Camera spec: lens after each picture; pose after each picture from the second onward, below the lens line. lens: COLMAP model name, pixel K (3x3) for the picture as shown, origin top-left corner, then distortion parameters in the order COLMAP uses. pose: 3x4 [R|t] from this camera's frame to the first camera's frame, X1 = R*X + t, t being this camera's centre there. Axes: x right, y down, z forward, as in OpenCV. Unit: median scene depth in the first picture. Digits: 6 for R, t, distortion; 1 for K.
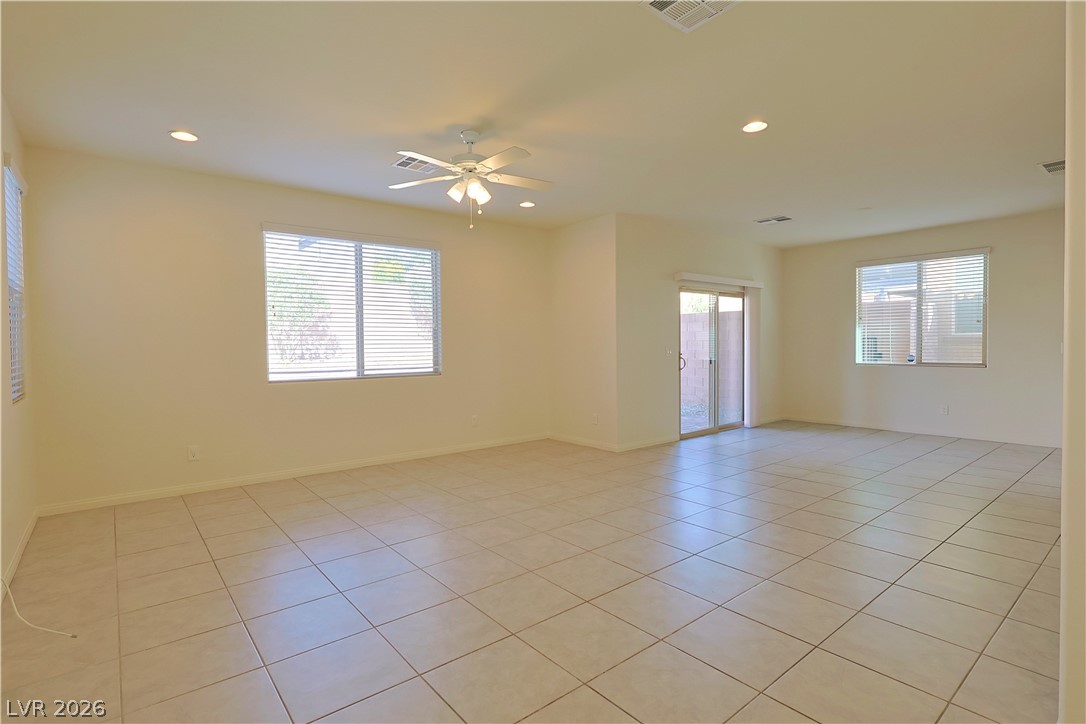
lens RADIAL K [[529.5, 0, 543.0], [0, 529.5, 362.0], [0, 0, 1]] dist [-0.004705, -0.000425]
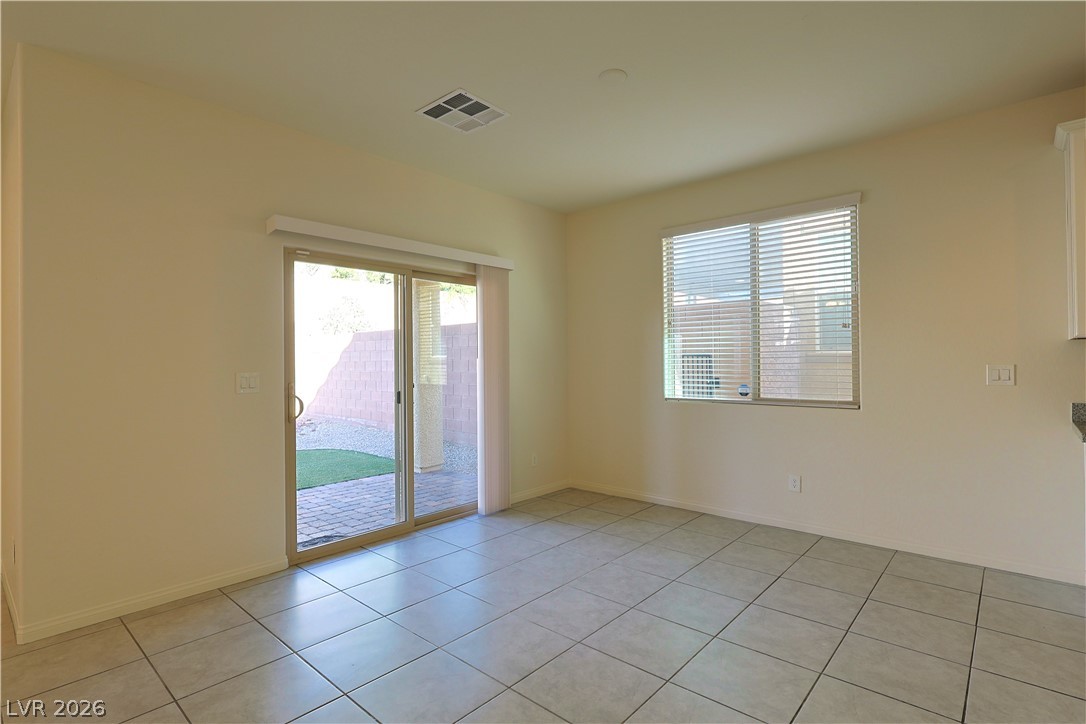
lens RADIAL K [[529.5, 0, 543.0], [0, 529.5, 362.0], [0, 0, 1]] dist [-0.004705, -0.000425]
pose [[0.986541, 0.003750, 0.163471, 0.366008], [0.001925, 0.999401, -0.034544, -0.018223], [-0.163502, 0.034394, 0.985943, 0.439066]]
